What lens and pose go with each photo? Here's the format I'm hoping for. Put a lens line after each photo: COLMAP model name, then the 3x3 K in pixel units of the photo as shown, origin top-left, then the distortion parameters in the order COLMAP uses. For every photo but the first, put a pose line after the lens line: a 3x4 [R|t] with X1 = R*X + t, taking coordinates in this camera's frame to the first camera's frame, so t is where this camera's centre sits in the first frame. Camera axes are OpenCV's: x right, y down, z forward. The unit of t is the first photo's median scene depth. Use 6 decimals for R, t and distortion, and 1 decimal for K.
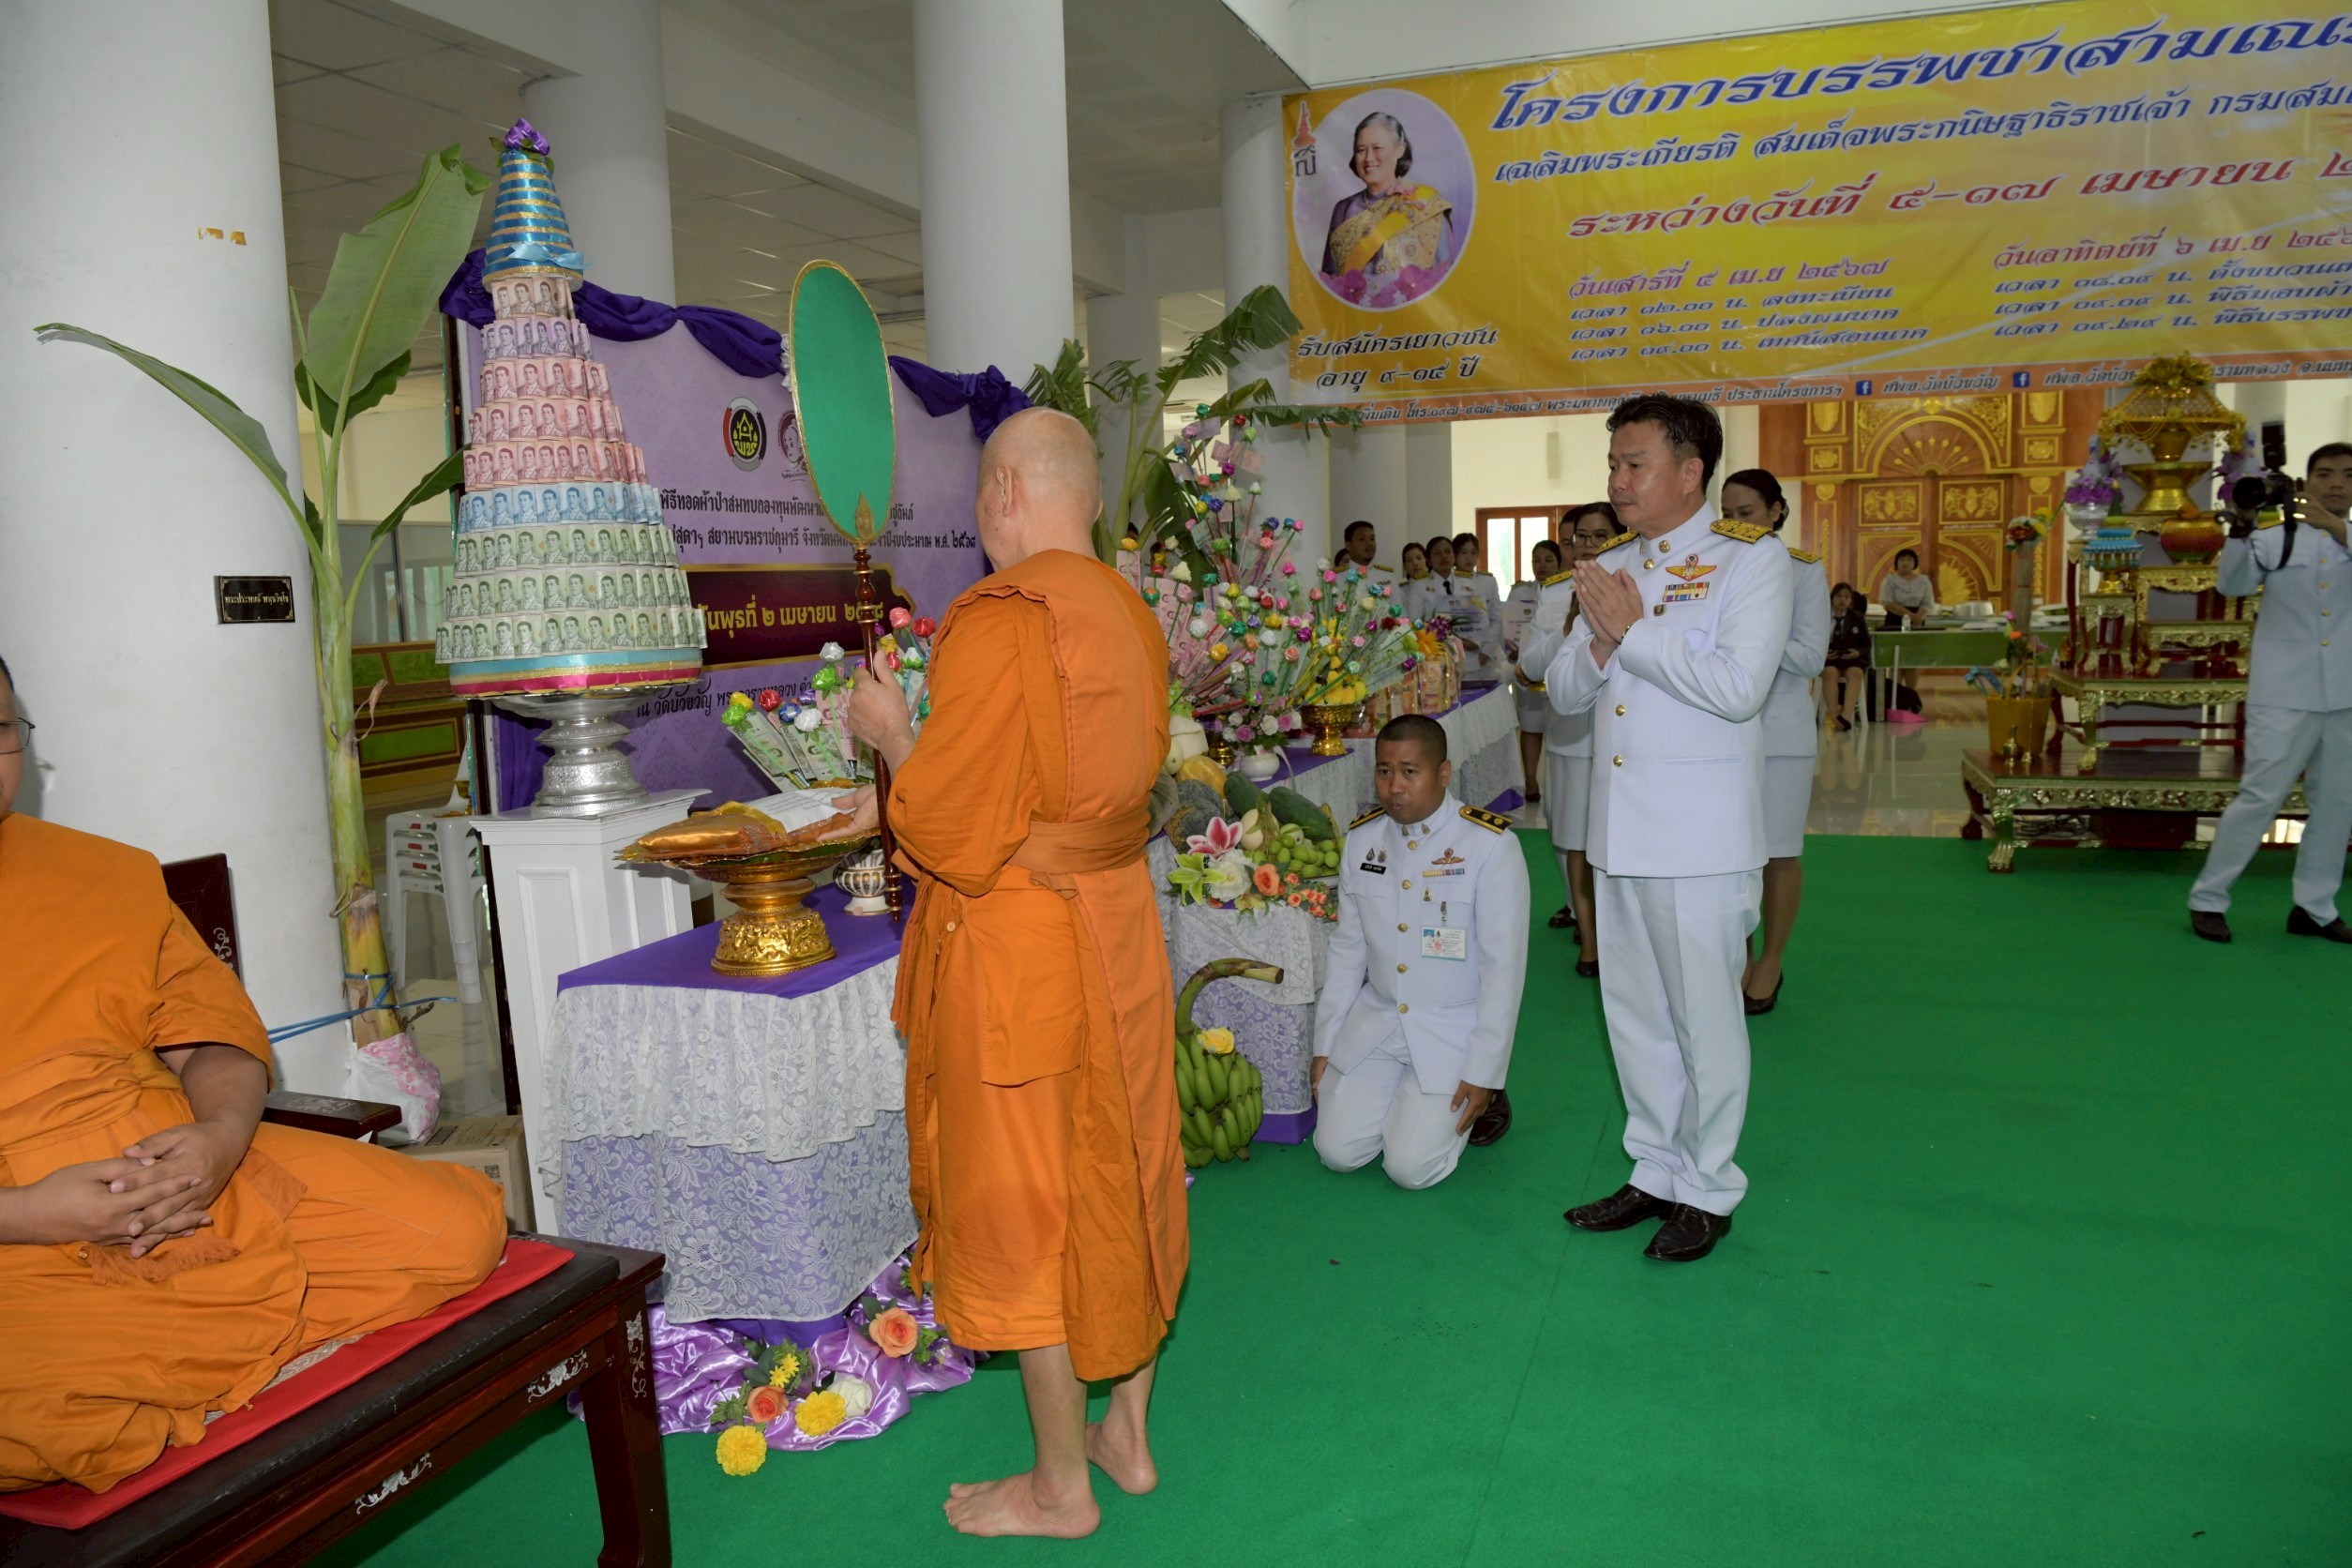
lens RADIAL K [[1596.2, 0, 1176.0], [0, 1596.2, 784.0], [0, 0, 1]] dist [-0.066941, 0.010717]
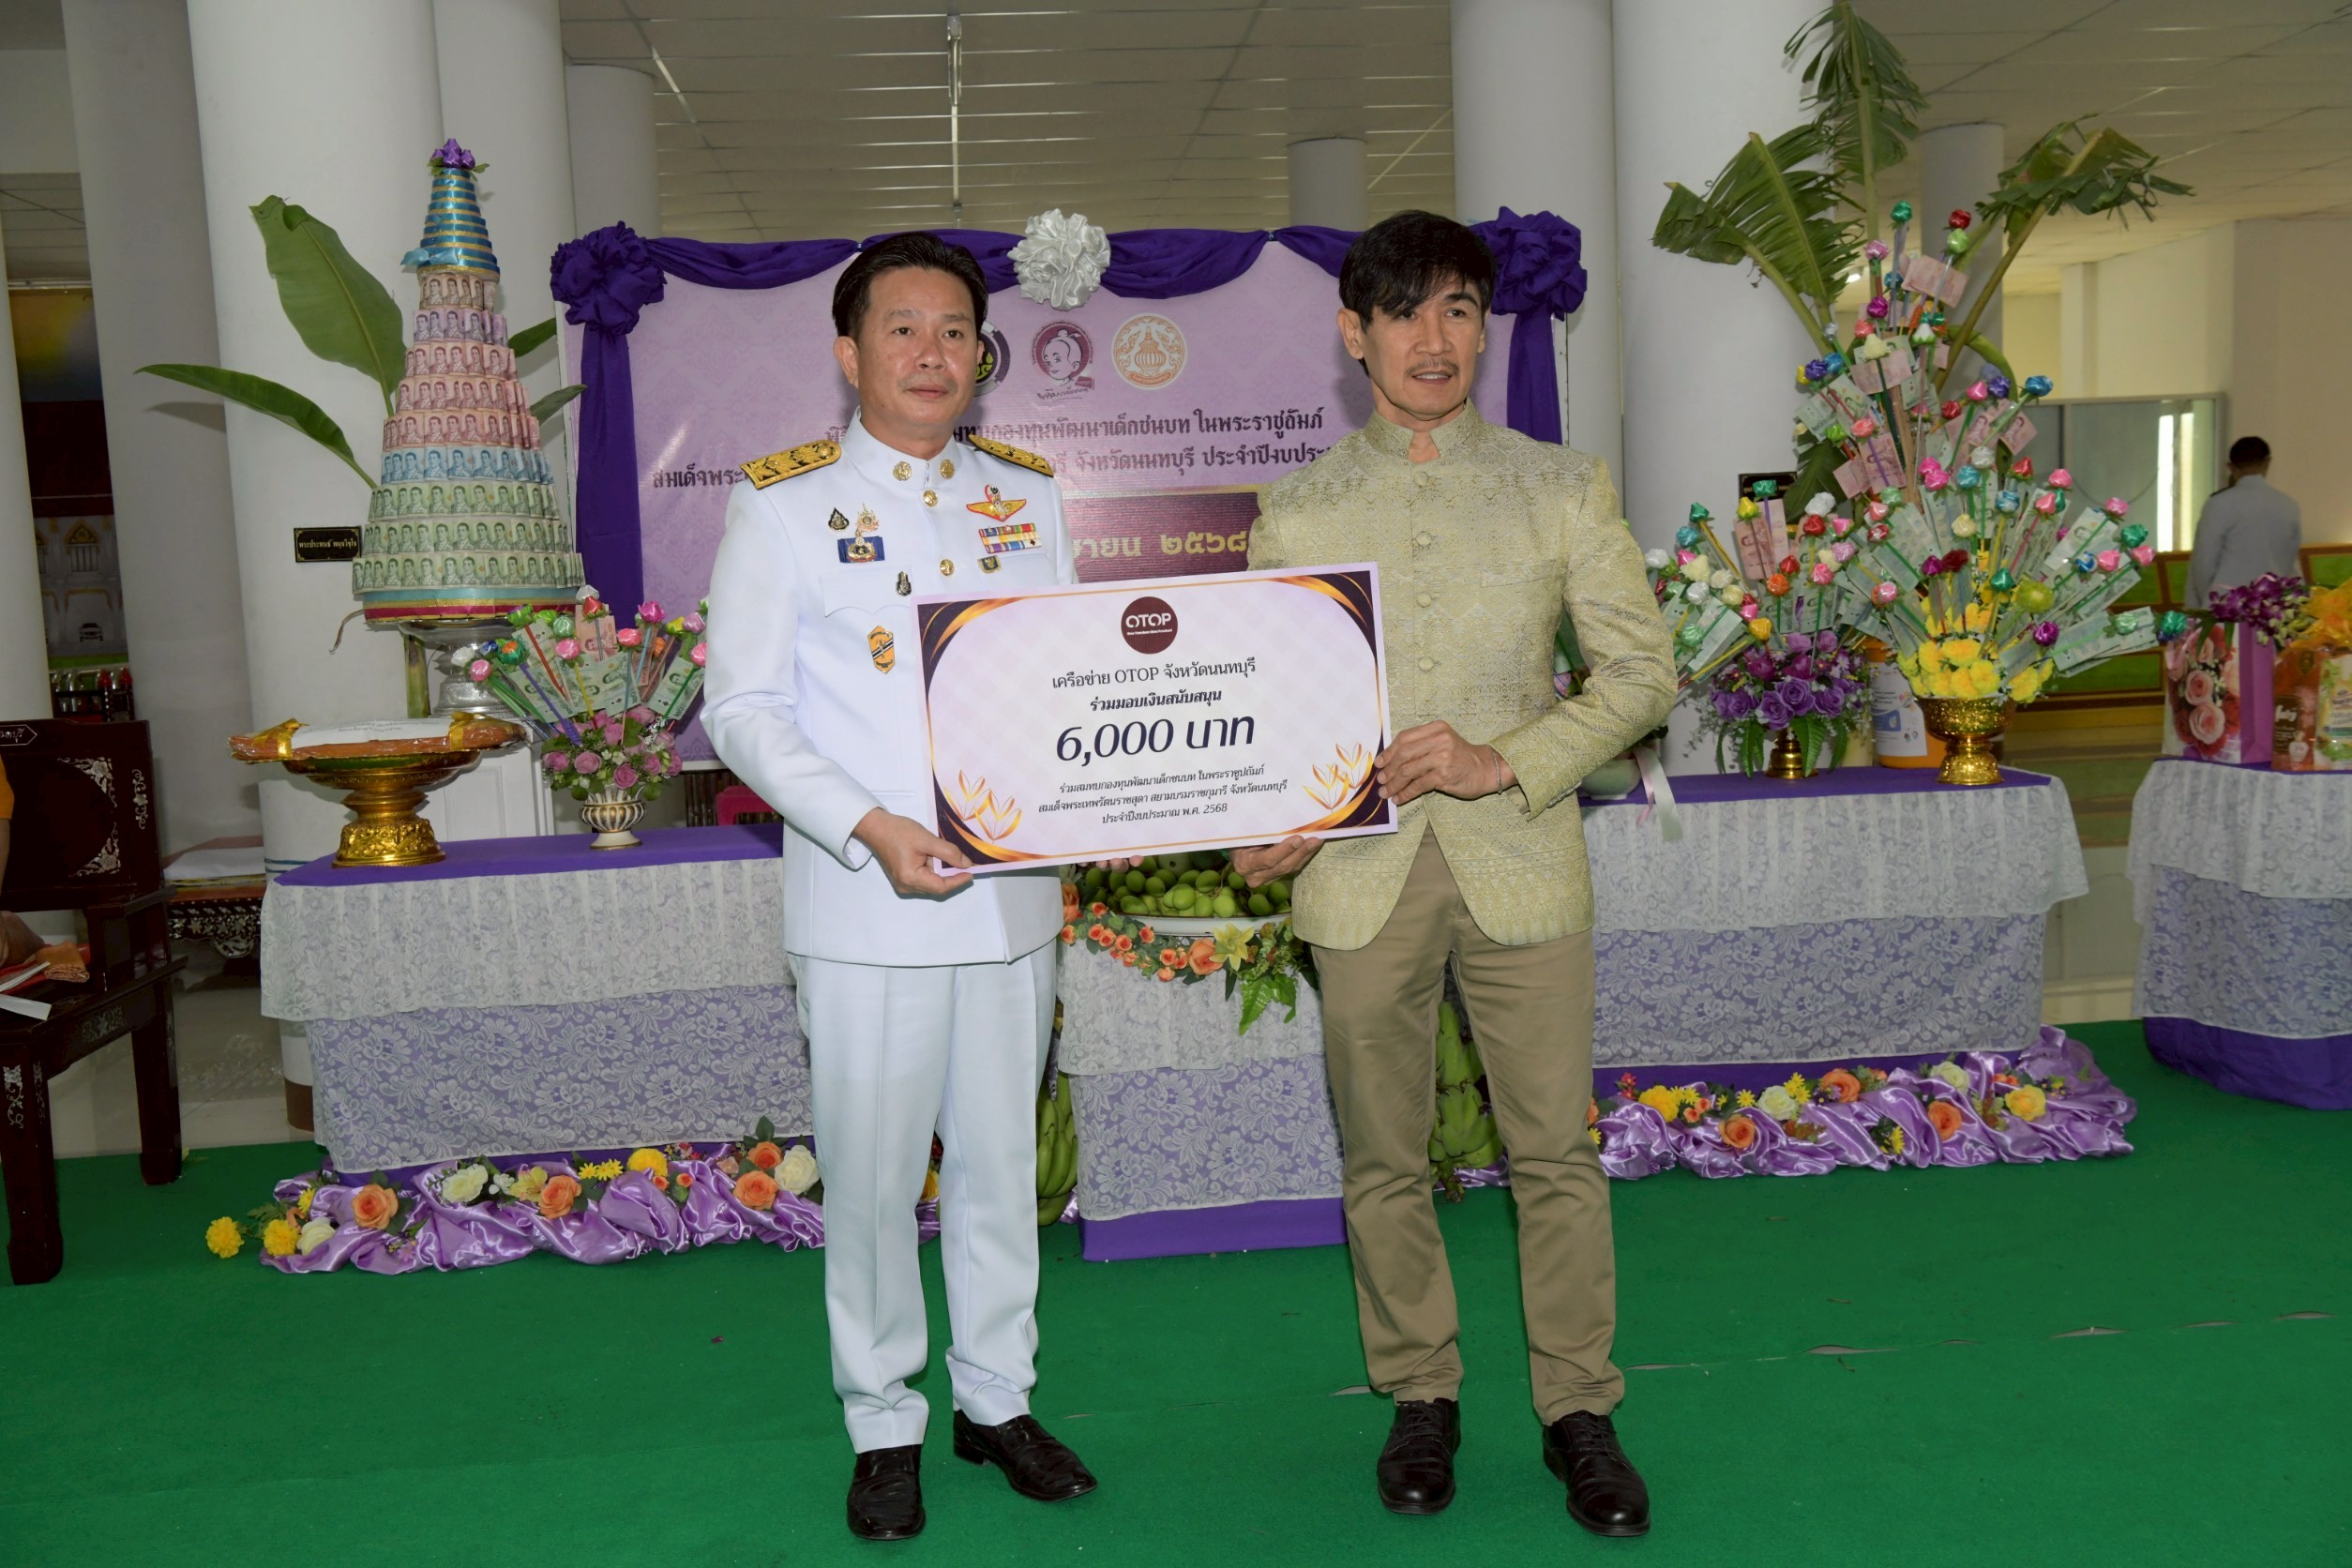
lens RADIAL K [[2081.4, 0, 1186.6], [0, 2081.4, 778.5], [0, 0, 1]] dist [-0.009035, 0.018007]
pose [[0.450078, 0.108265, -0.886402, 0.528898], [-0.085023, 0.993309, 0.078151, -0.046259], [0.888933, 0.040191, 0.456271, 0.325318]]
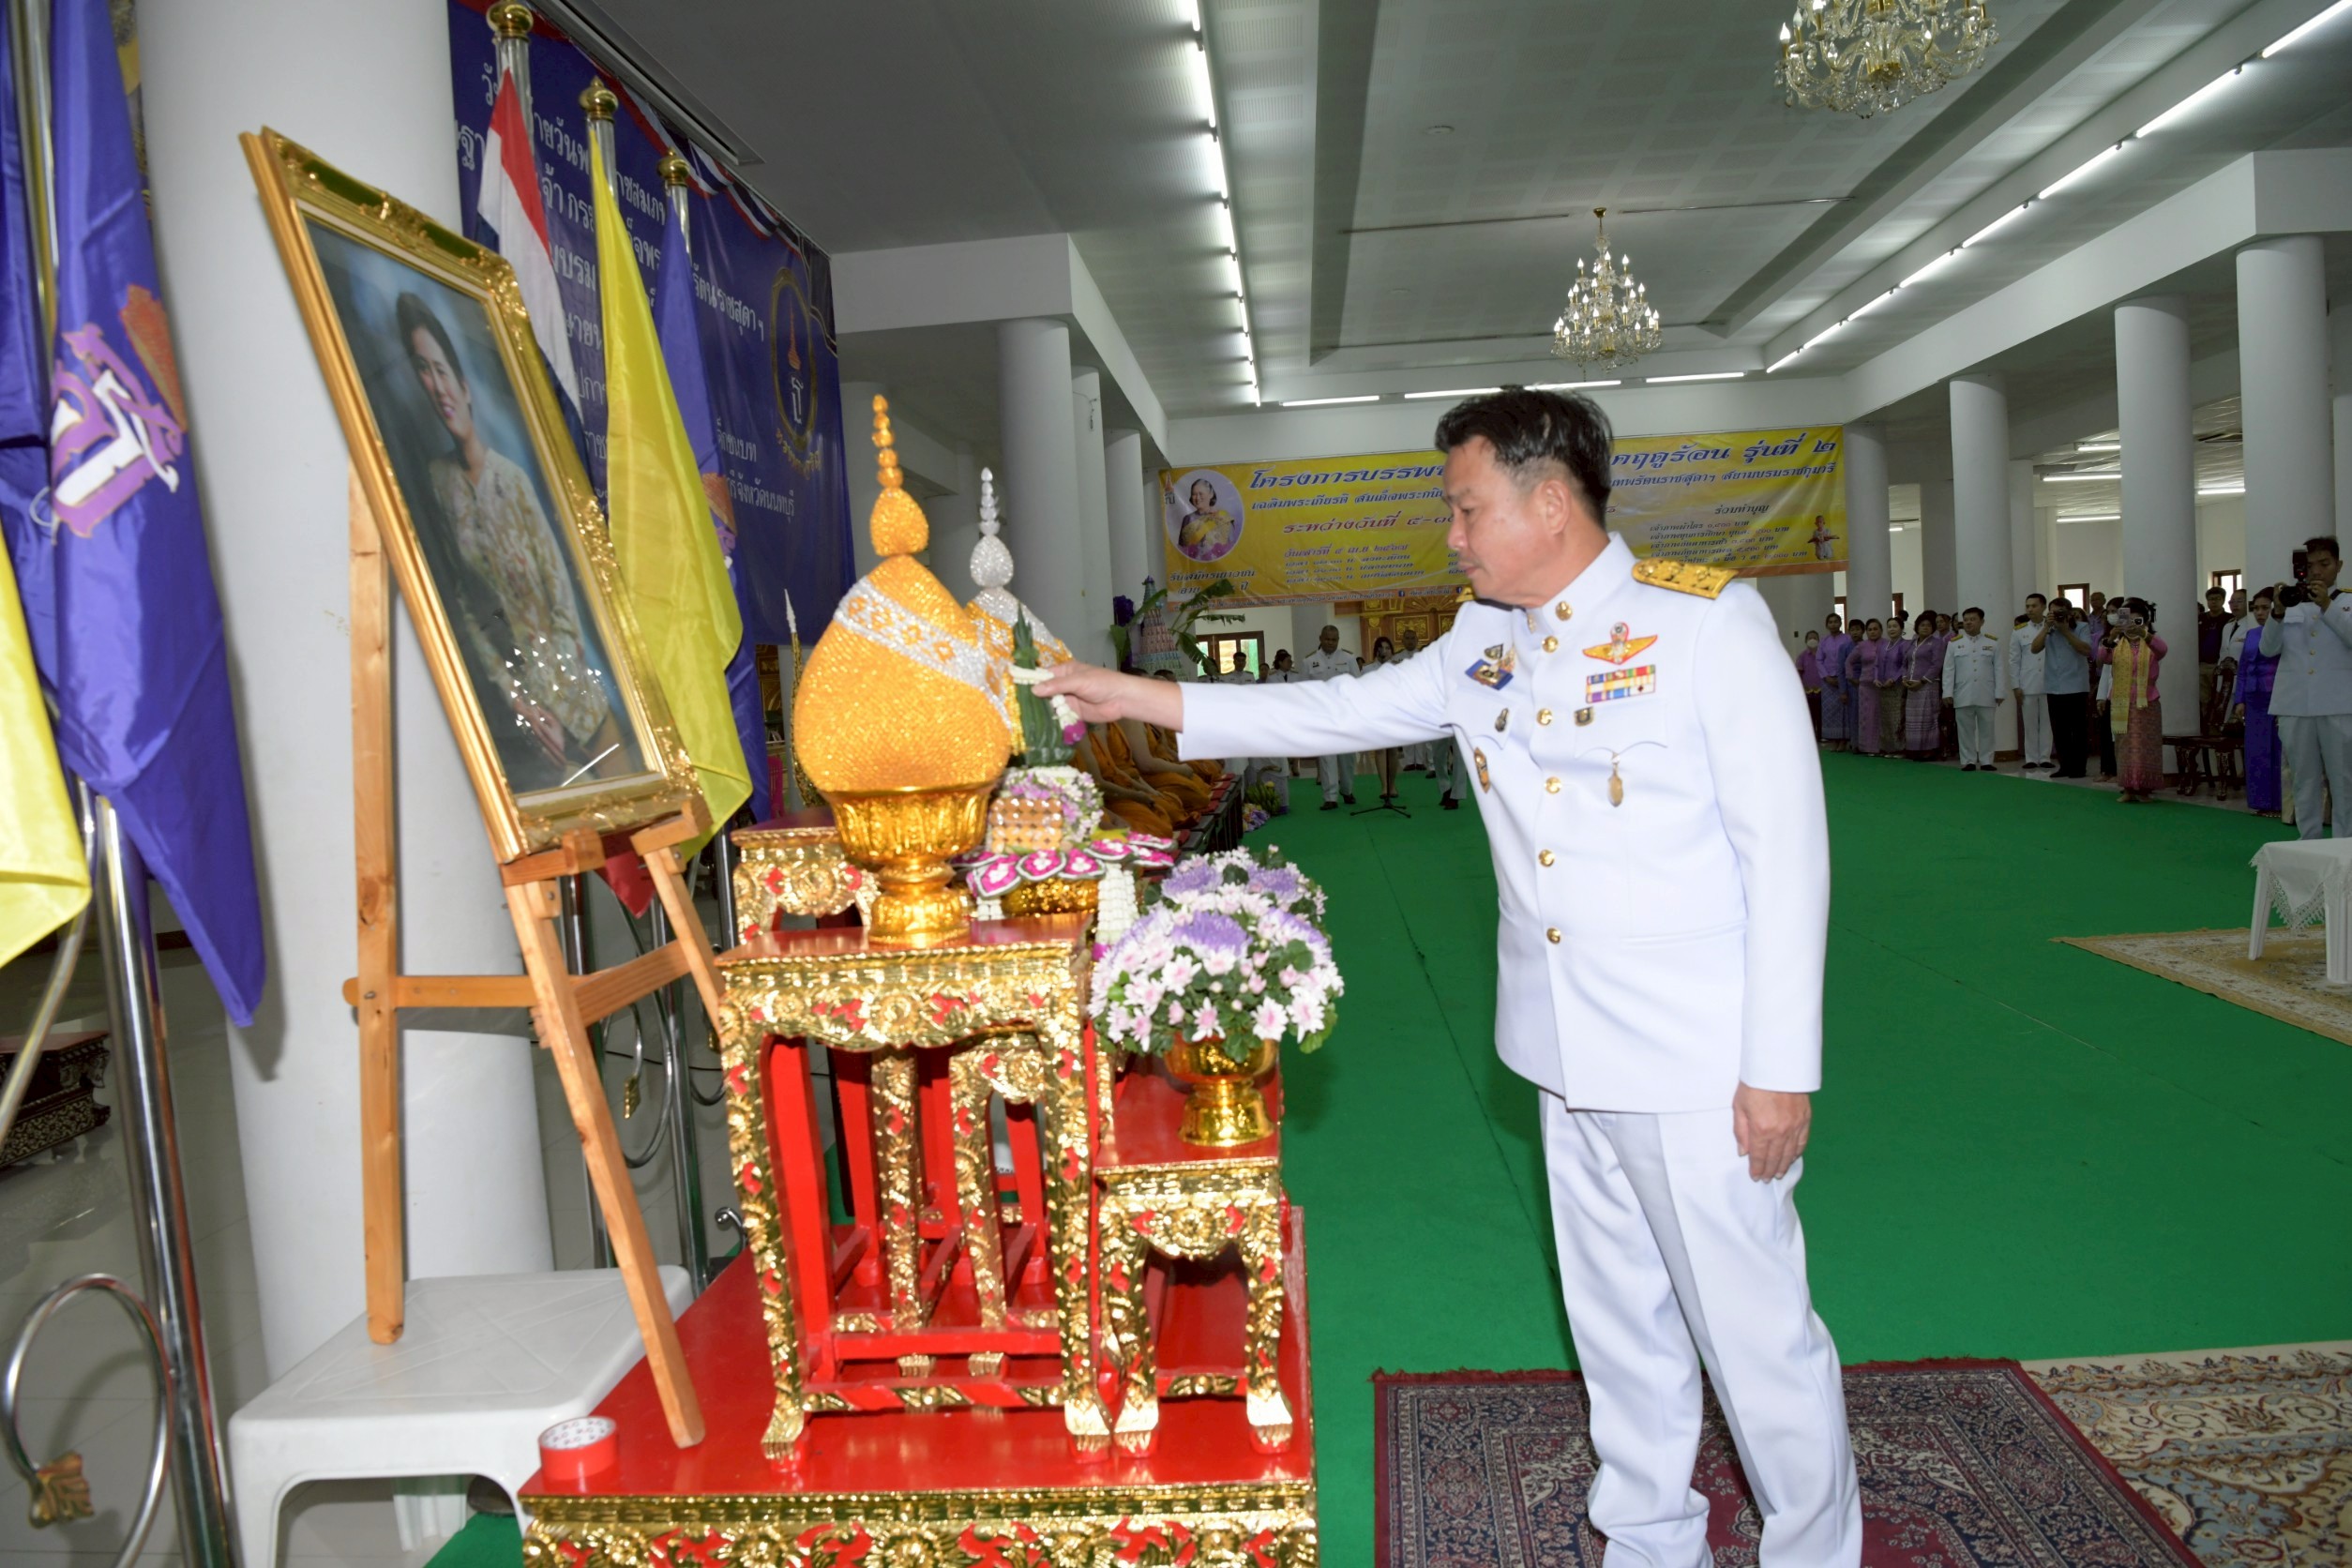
lens RADIAL K [[1596.2, 0, 1176.0], [0, 1596.2, 784.0], [0, 0, 1]] dist [-0.066941, 0.010717]
pose [[0.961543, -0.045539, 0.270852, -0.690243], [0.065414, 0.995751, -0.064808, 0.217145], [-0.266750, 0.080033, 0.960437, -1.493969]]
